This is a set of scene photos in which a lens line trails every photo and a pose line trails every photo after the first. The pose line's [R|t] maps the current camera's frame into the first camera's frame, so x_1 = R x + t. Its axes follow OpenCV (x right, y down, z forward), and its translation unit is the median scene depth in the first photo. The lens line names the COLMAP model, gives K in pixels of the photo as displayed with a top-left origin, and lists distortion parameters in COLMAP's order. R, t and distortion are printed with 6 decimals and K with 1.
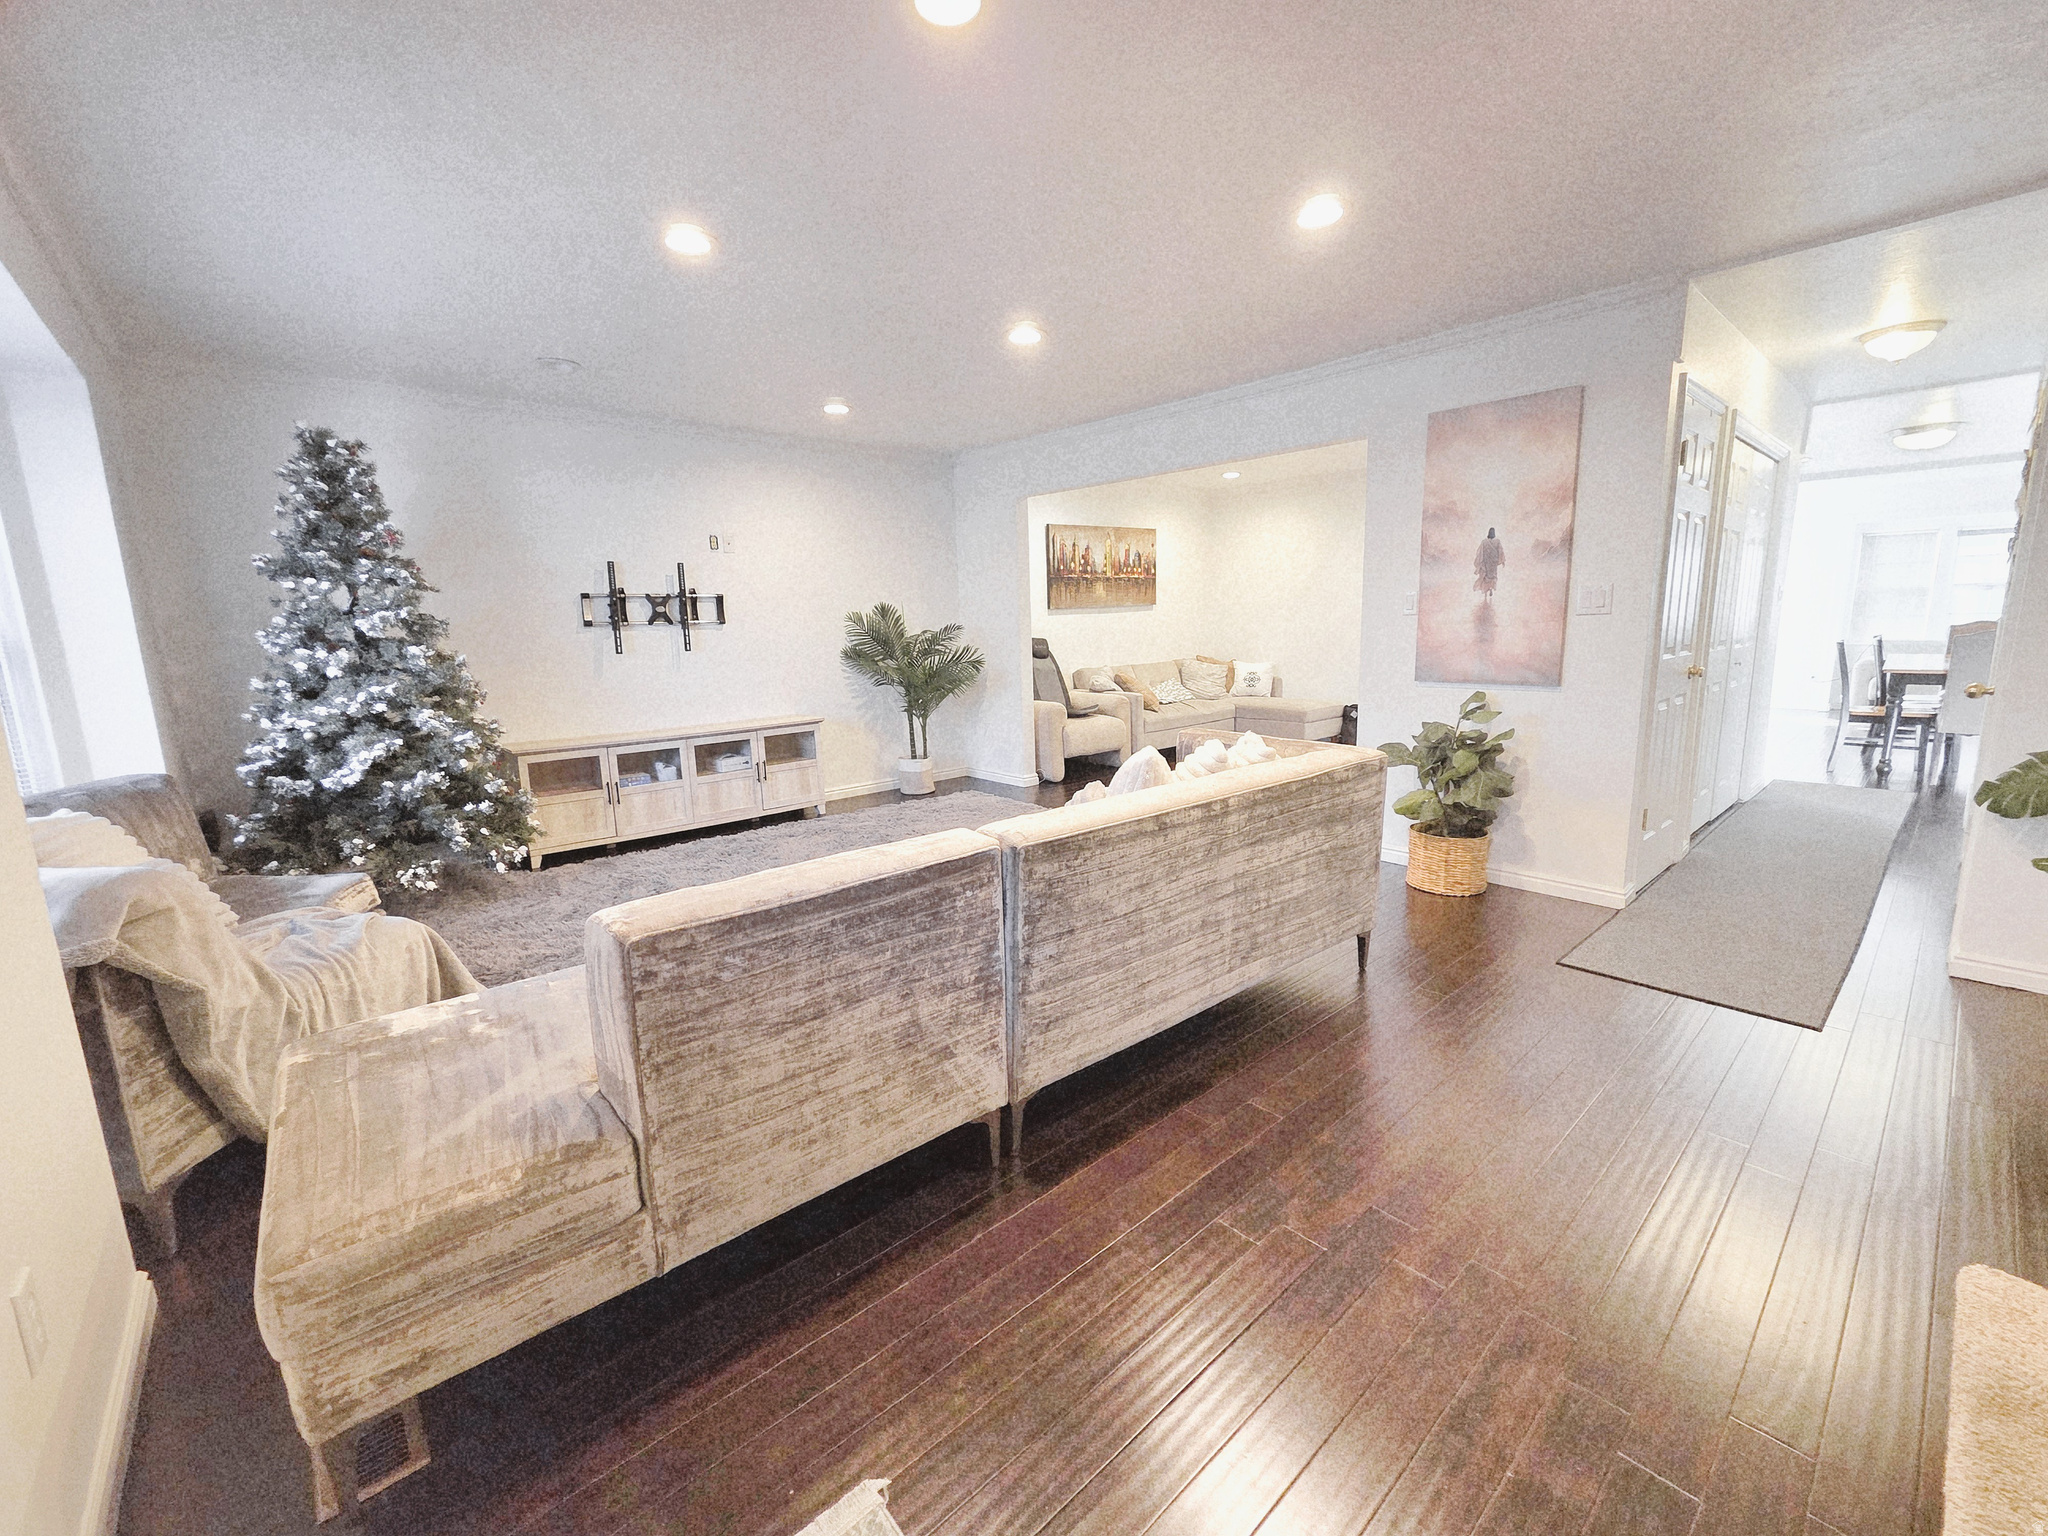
lens RADIAL K [[842.2, 0, 1023.0], [0, 842.2, 765.8], [0, 0, 1]] dist [0.000533, 0.000596]
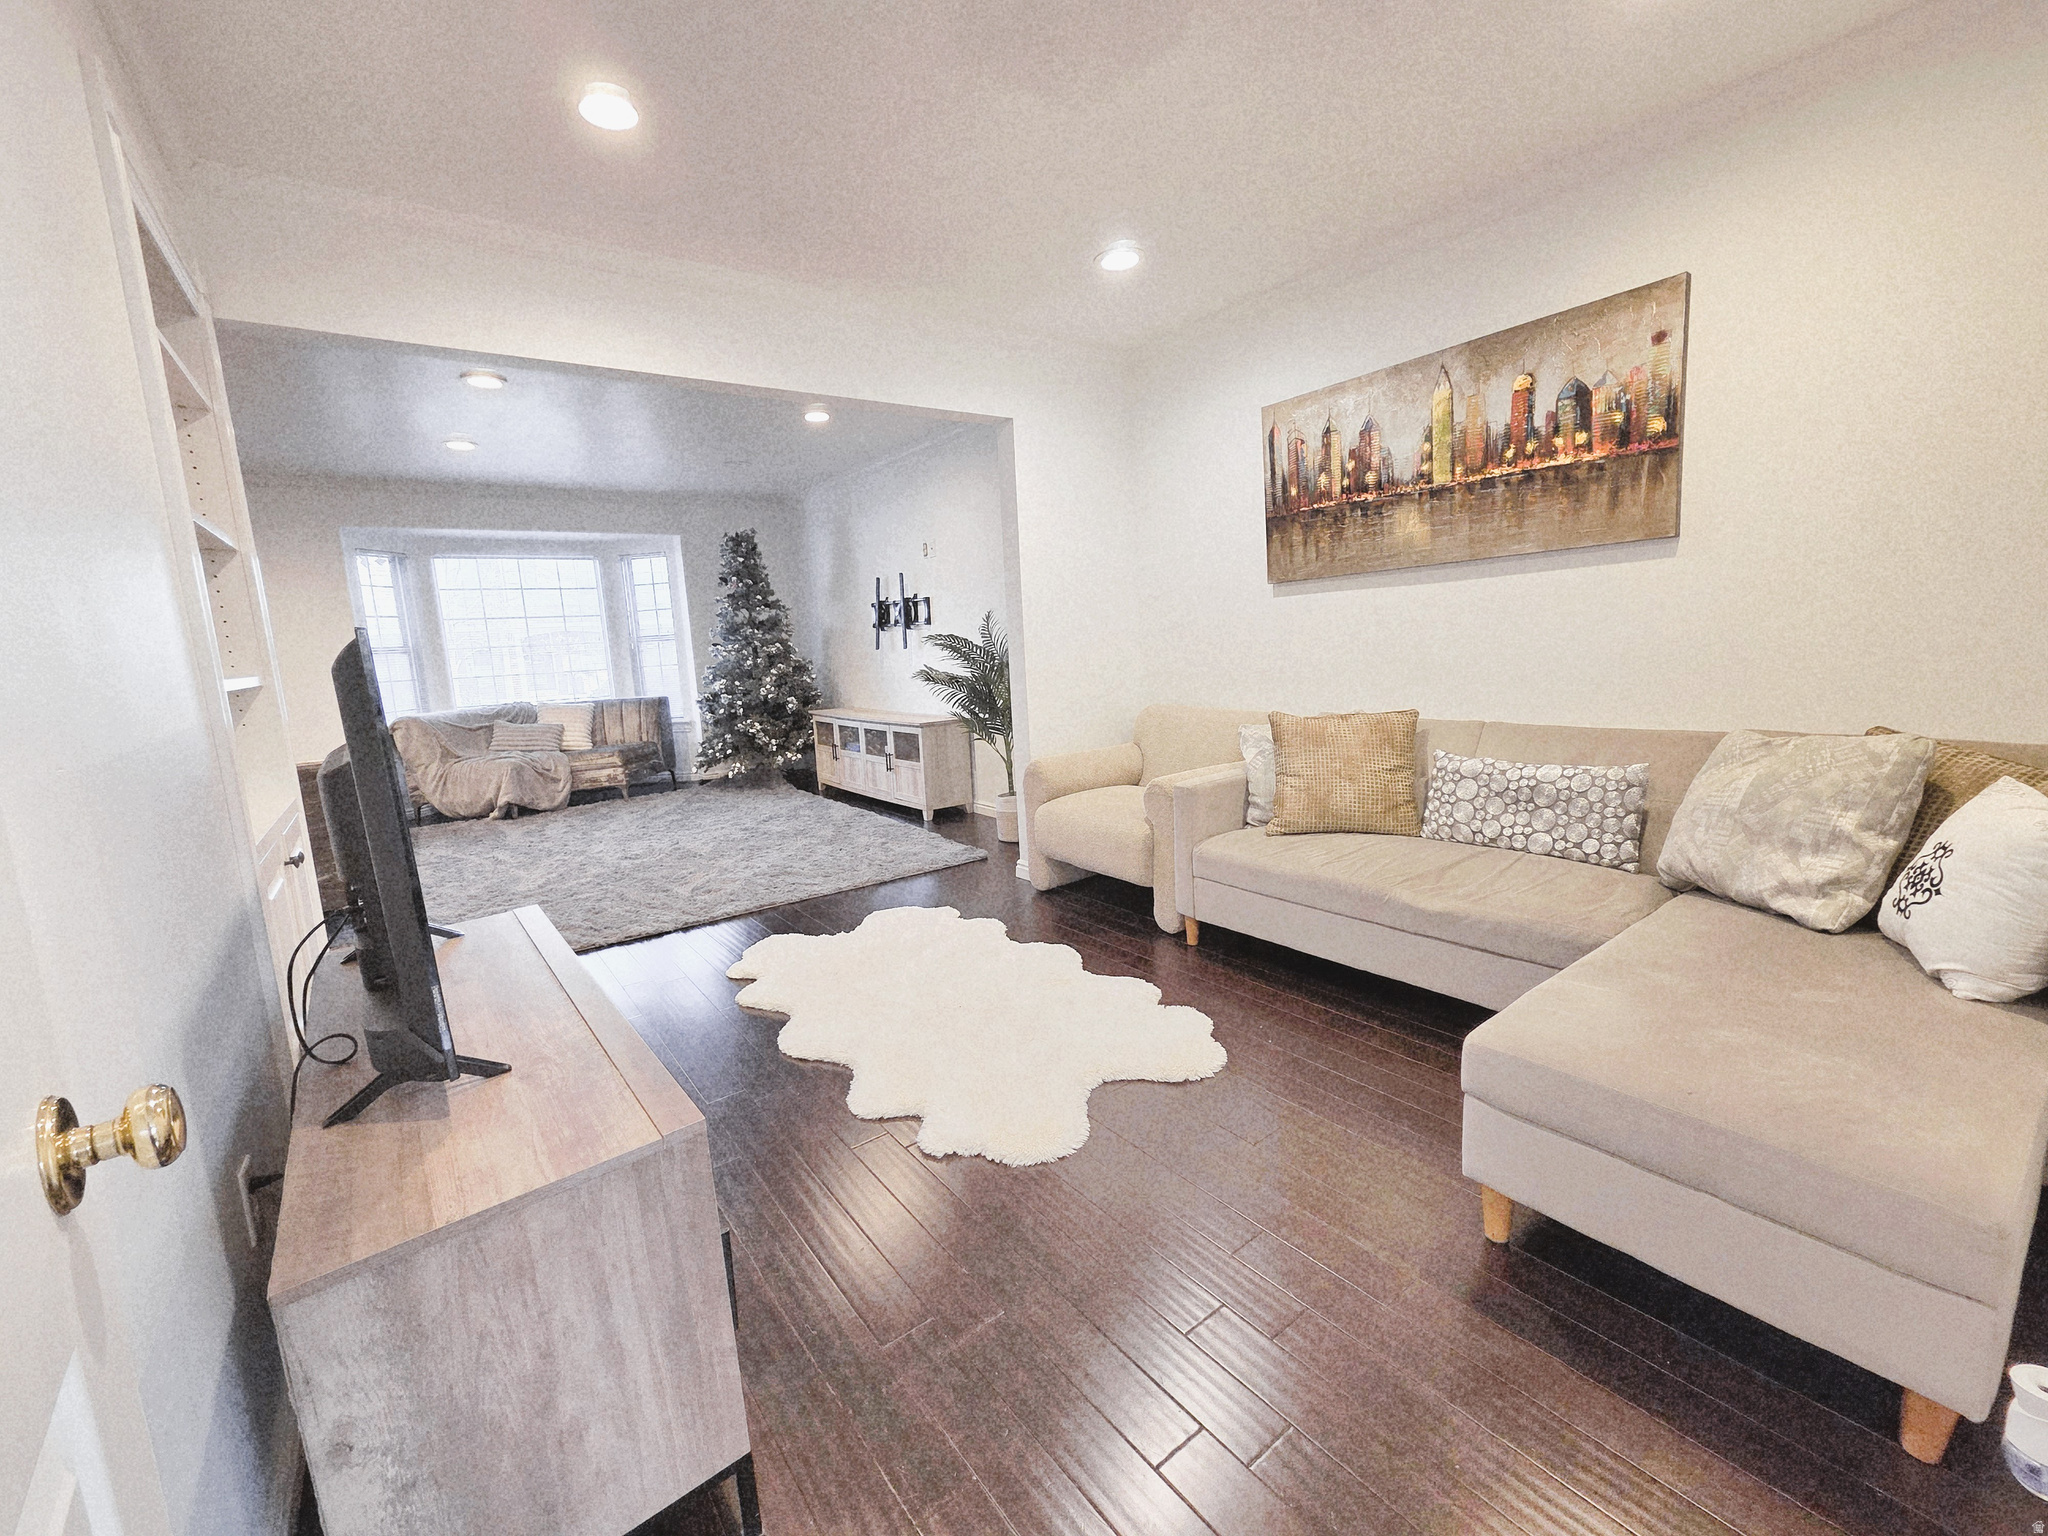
lens RADIAL K [[842.2, 0, 1023.0], [0, 842.2, 765.8], [0, 0, 1]] dist [0.000533, 0.000596]
pose [[-0.079166, 0.179288, -0.980606, 0.625874], [-0.126069, 0.973995, 0.188257, -0.185135], [0.988858, 0.138528, -0.054504, 1.053383]]
